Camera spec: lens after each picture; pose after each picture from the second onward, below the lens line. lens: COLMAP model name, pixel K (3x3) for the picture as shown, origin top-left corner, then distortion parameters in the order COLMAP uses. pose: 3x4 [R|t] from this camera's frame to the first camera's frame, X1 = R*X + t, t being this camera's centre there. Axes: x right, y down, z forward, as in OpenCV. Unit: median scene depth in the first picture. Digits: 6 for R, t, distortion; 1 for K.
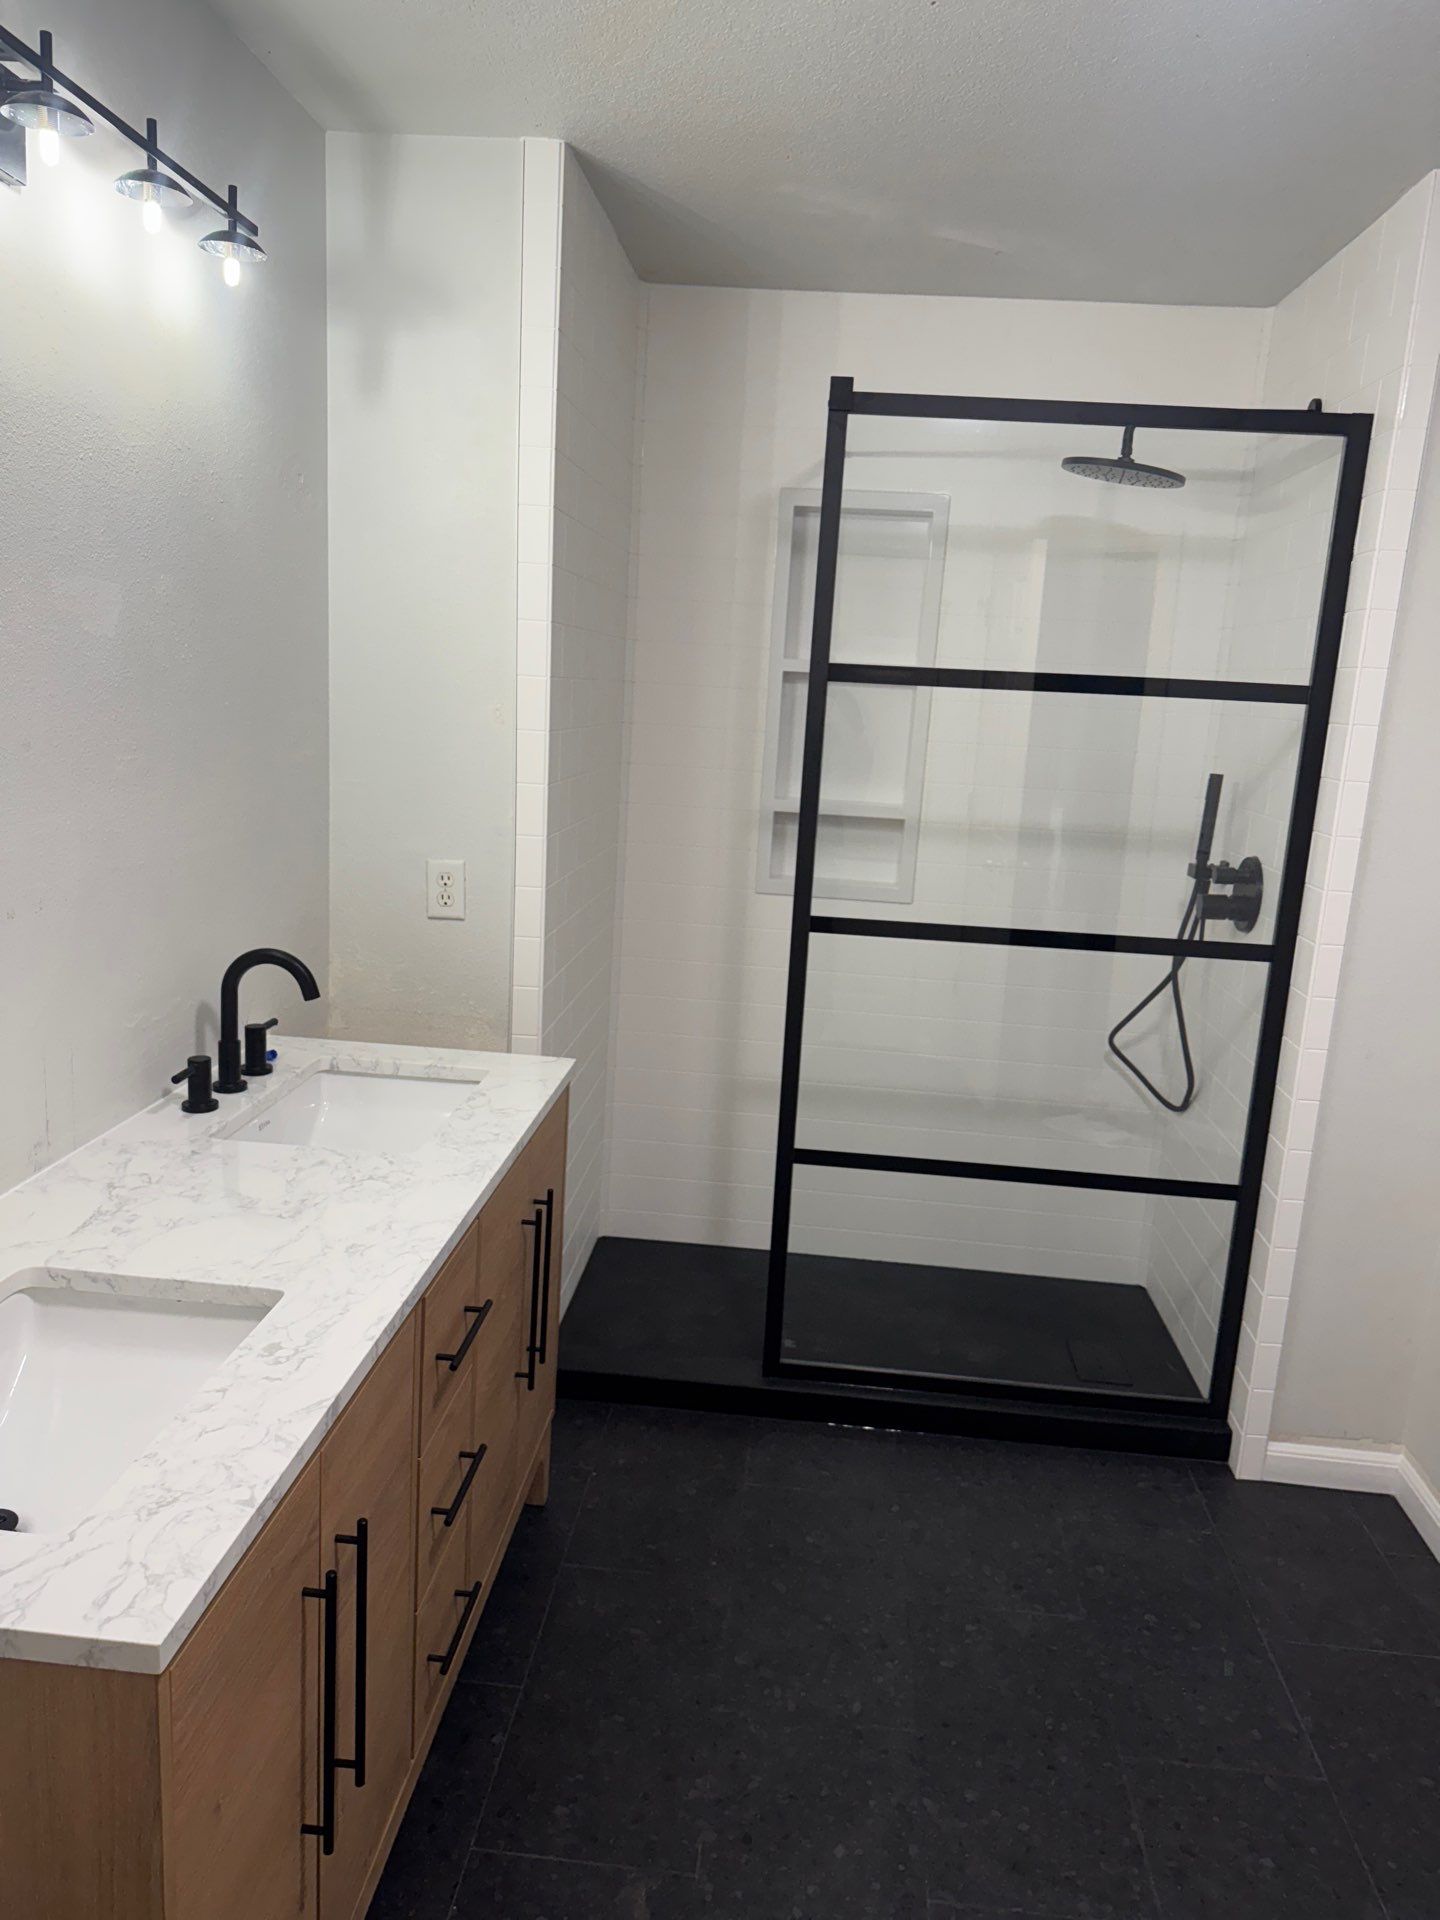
lens RADIAL K [[1372.9, 0, 717.2], [0, 1372.9, 966.9], [0, 0, 1]] dist [0.060373, -0.076109]
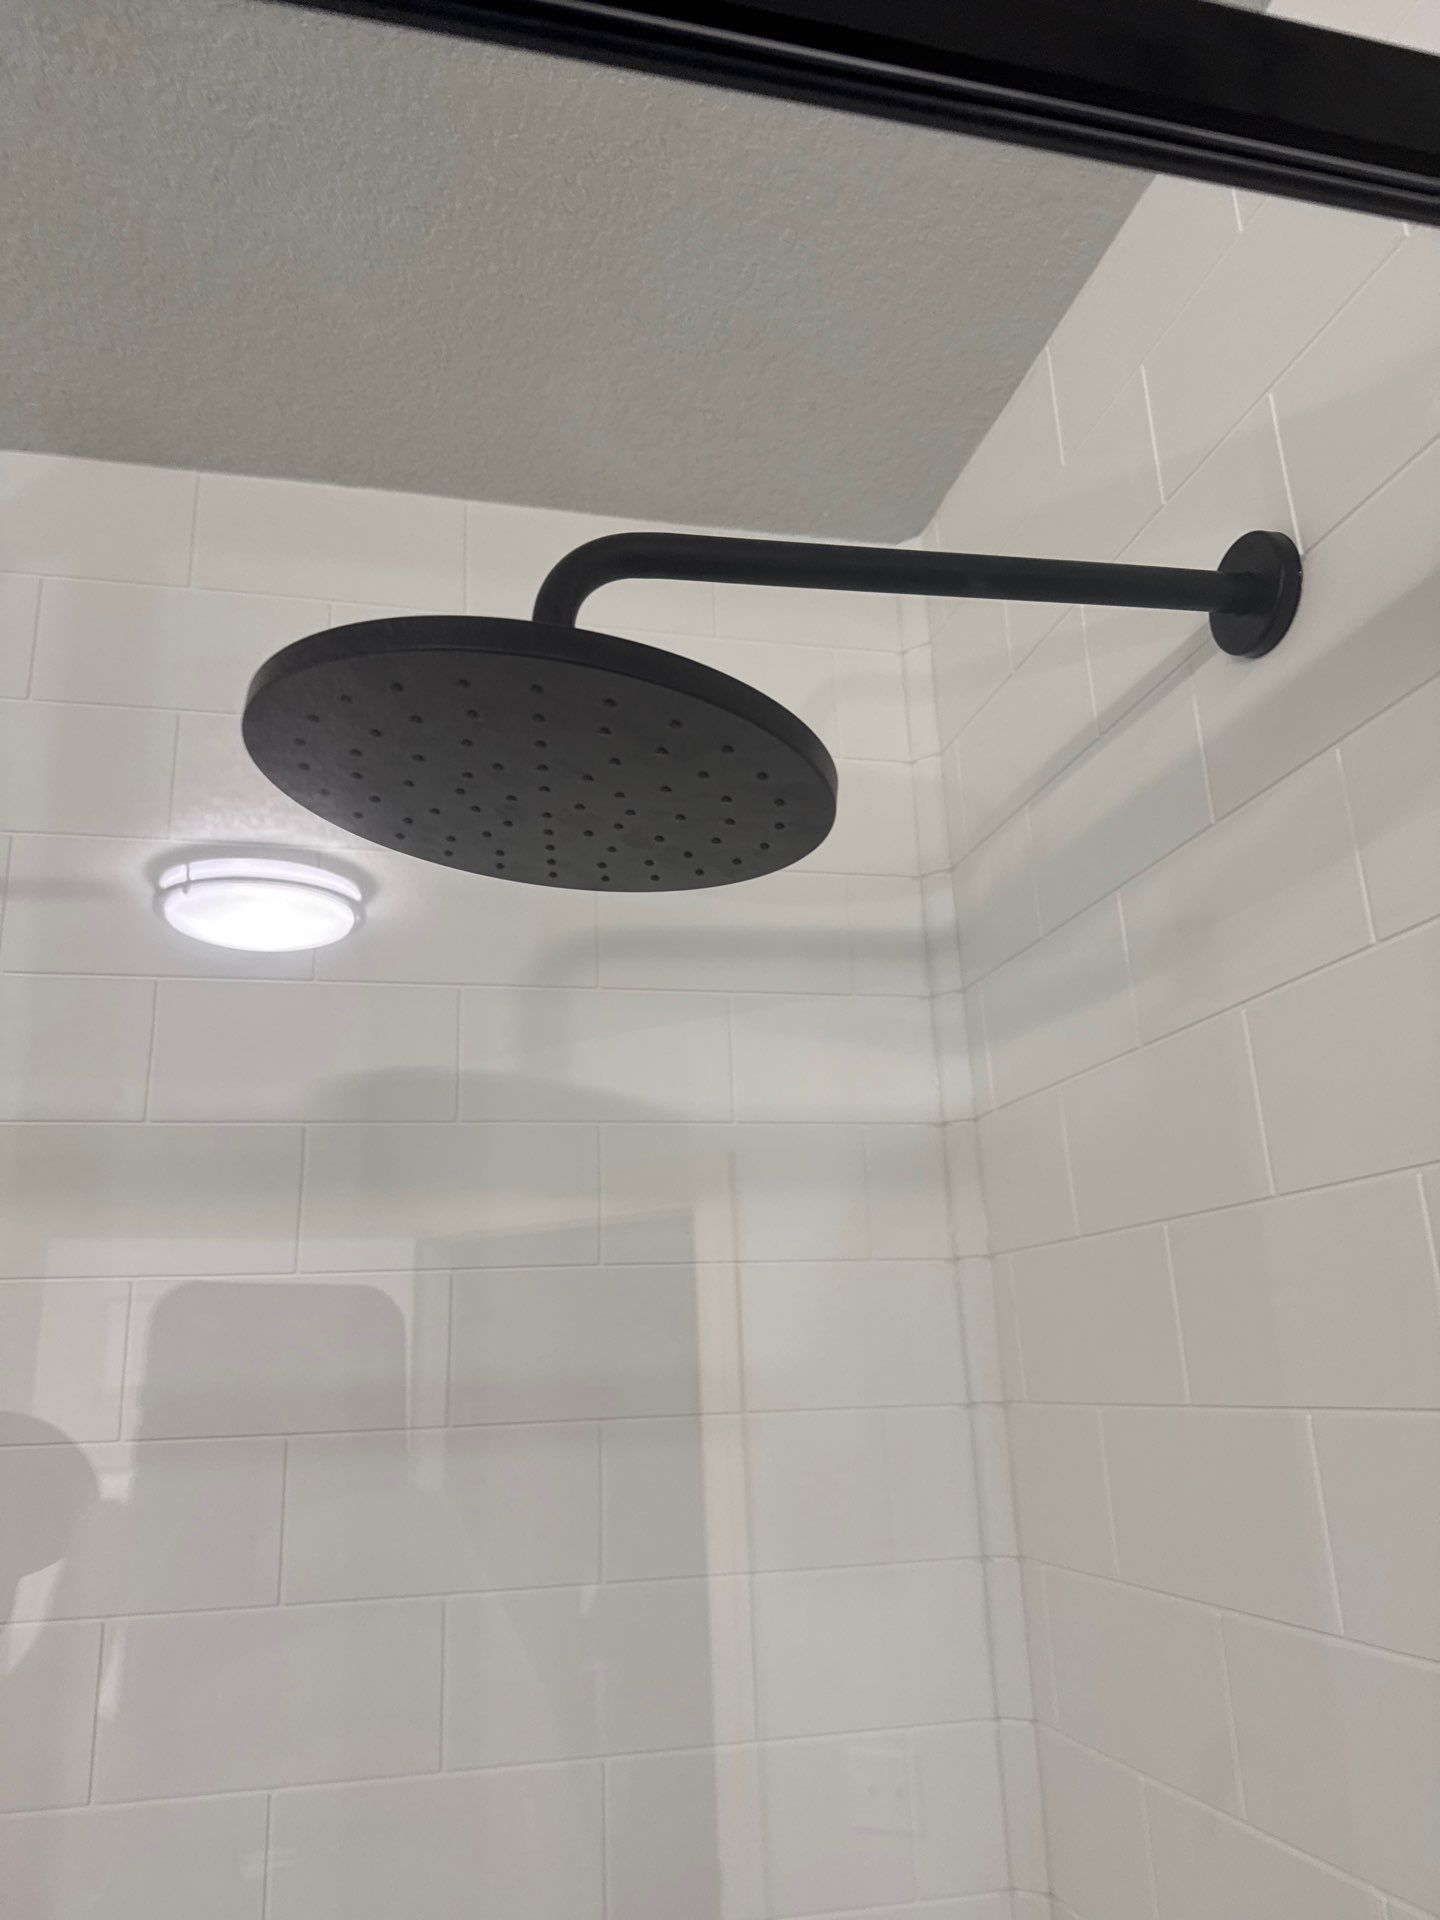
lens RADIAL K [[1372.9, 0, 717.2], [0, 1372.9, 966.9], [0, 0, 1]] dist [0.060373, -0.076109]
pose [[0.946437, -0.000311, 0.322888, 0.248952], [0.153714, 0.879845, -0.449715, -0.232751], [-0.283952, 0.475260, 0.832766, 0.834019]]
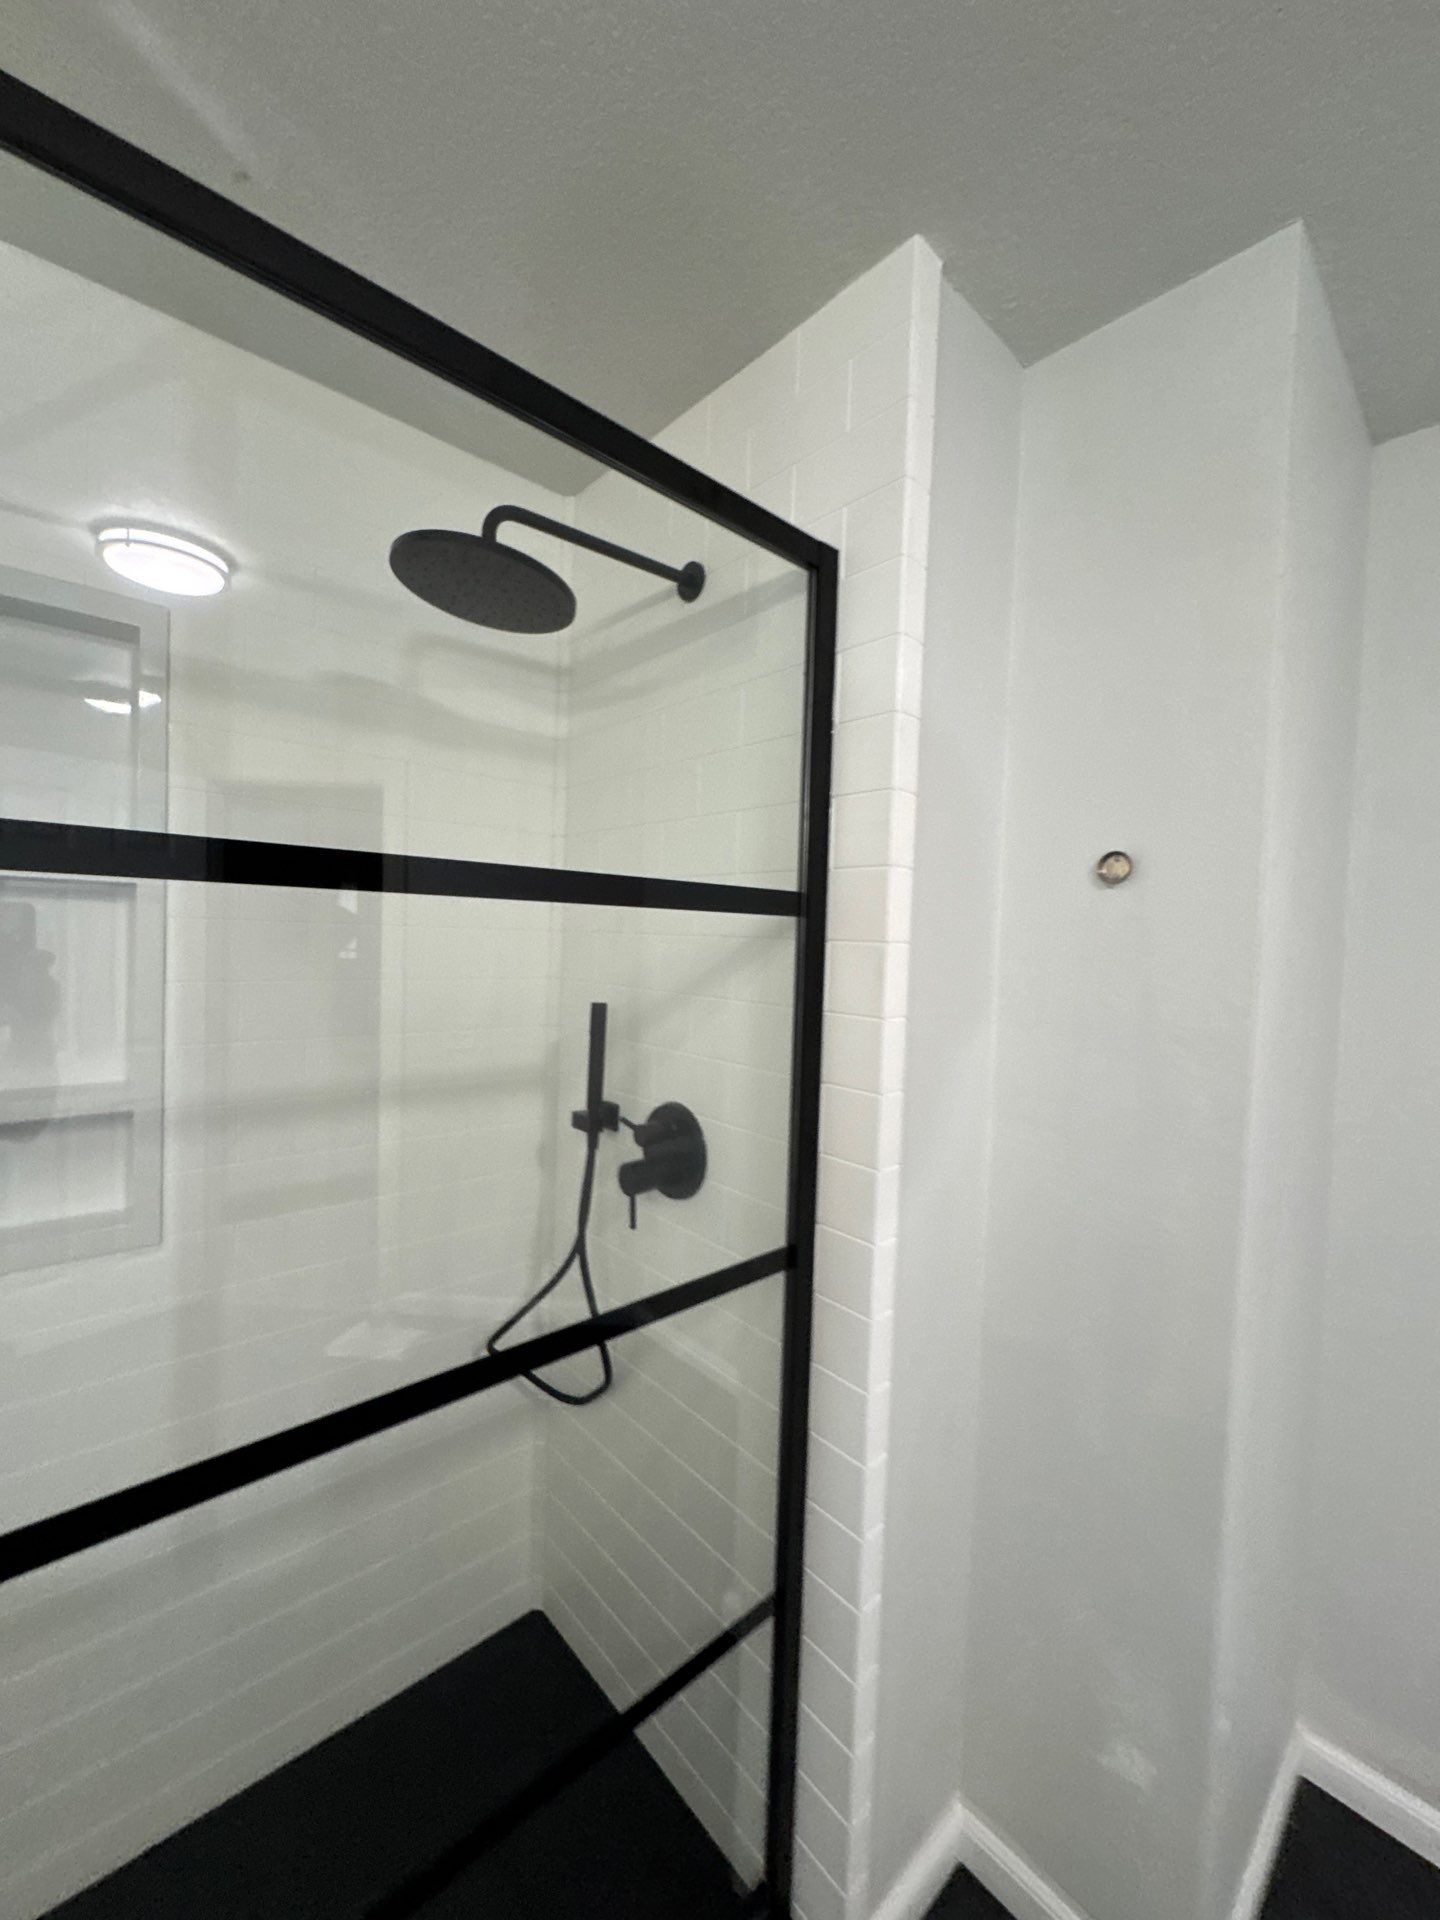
lens RADIAL K [[768.0, 0, 720.0], [0, 768.0, 960.0], [0, 0, 1]] dist [0.000301, 0.000218]
pose [[0.694609, -0.059060, 0.716959, 0.092877], [0.154412, 0.985636, -0.068406, -0.133786], [-0.702620, 0.158223, 0.693751, 0.689186]]
